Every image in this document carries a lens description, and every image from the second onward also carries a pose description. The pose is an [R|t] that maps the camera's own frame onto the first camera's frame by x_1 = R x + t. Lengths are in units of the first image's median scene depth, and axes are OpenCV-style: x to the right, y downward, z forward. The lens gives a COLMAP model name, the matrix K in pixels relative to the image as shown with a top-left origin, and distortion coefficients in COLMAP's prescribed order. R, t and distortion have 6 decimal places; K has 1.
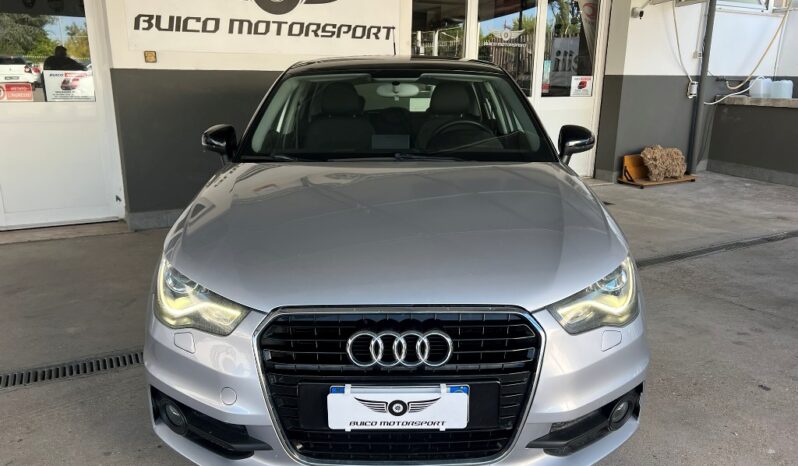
lens RADIAL K [[581.7, 0, 399.0], [0, 581.7, 233.0], [0, 0, 1]] dist [0.067205, -0.081070]
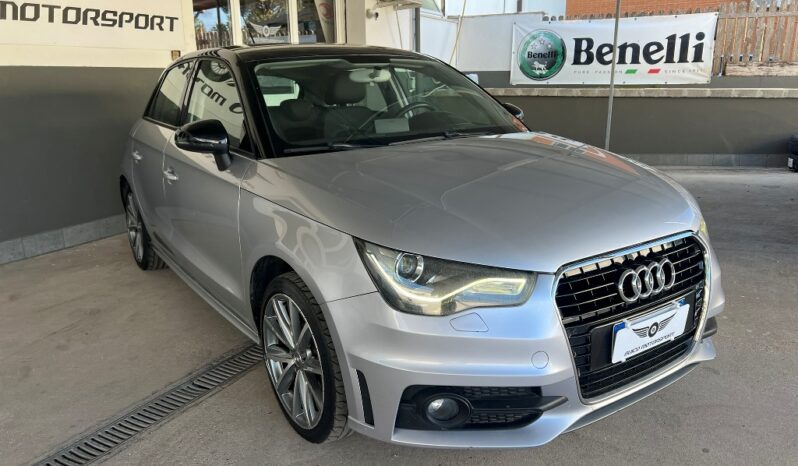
lens RADIAL K [[596.2, 0, 402.4], [0, 596.2, 244.3], [0, 0, 1]] dist [0.003590, -0.001096]
pose [[0.836047, -0.164517, 0.523411, -0.273663], [0.160242, 0.985608, 0.053838, -0.004432], [-0.524736, 0.038861, 0.850378, 0.062616]]
